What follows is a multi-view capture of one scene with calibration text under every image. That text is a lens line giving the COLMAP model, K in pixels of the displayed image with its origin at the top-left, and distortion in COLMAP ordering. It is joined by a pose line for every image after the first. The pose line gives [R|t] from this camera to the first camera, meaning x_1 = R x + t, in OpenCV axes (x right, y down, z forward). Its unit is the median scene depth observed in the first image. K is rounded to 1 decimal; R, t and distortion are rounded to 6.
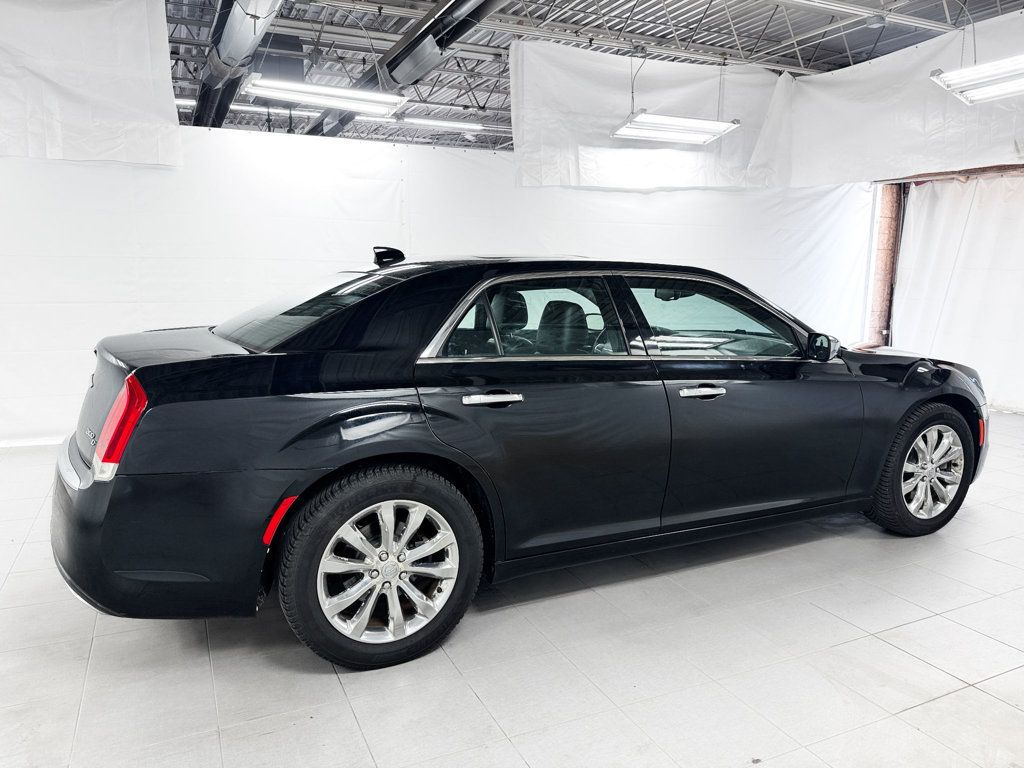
lens RADIAL K [[742.0, 0, 506.0], [0, 742.0, 385.5], [0, 0, 1]] dist [0.023019, -0.023067]
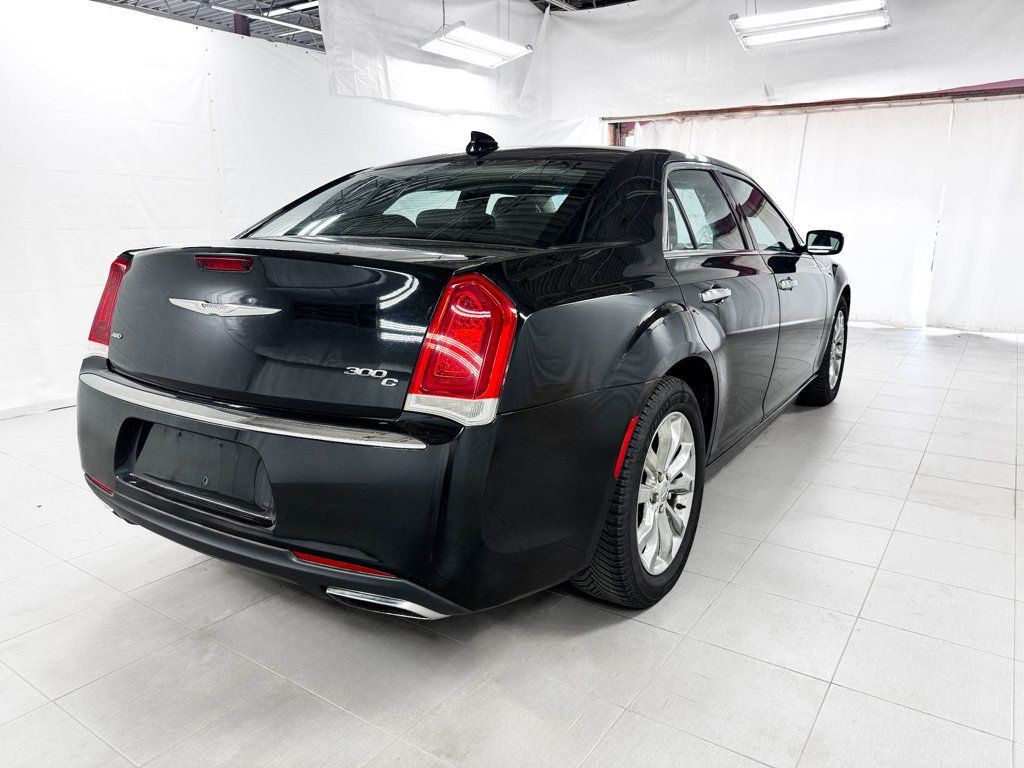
lens RADIAL K [[742.0, 0, 511.9], [0, 742.0, 383.2], [0, 0, 1]] dist [0.023019, -0.023067]
pose [[0.856989, -0.117013, 0.501875, -0.270870], [0.084586, 0.992612, 0.086991, 0.010410], [-0.508346, -0.032098, 0.860554, 0.120841]]
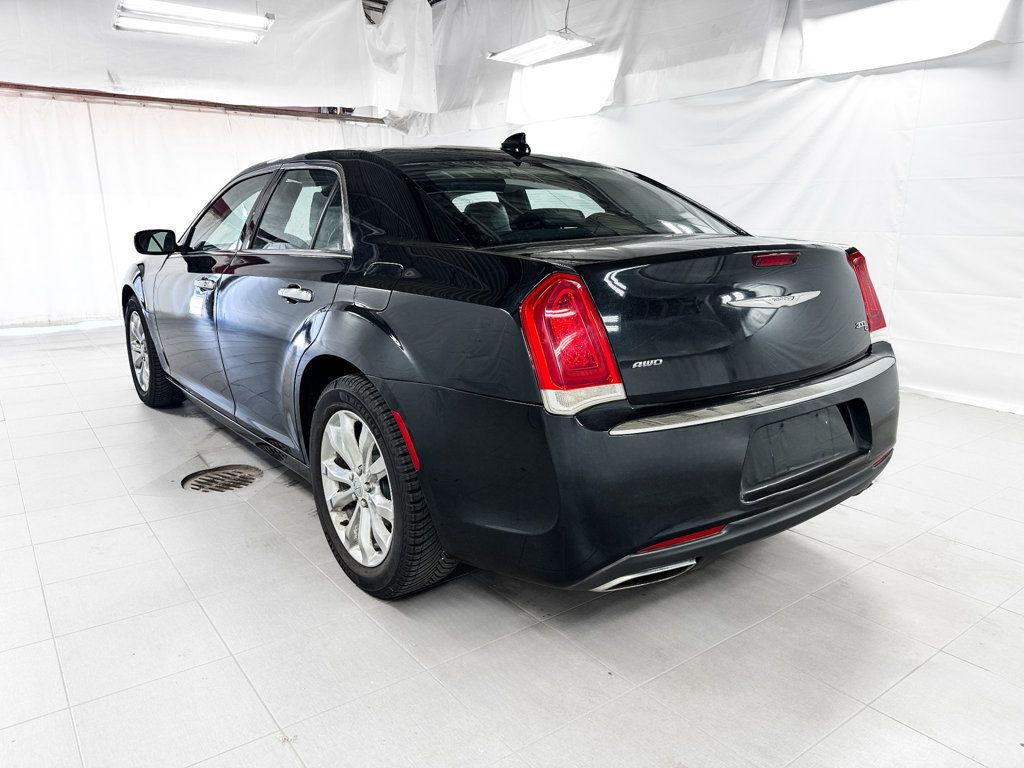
lens RADIAL K [[742.0, 0, 517.3], [0, 742.0, 385.9], [0, 0, 1]] dist [0.023019, -0.023067]
pose [[-0.198353, -0.223080, 0.954406, -0.483116], [0.148752, 0.955623, 0.254279, -0.057185], [-0.968777, 0.192406, -0.156367, 0.543676]]
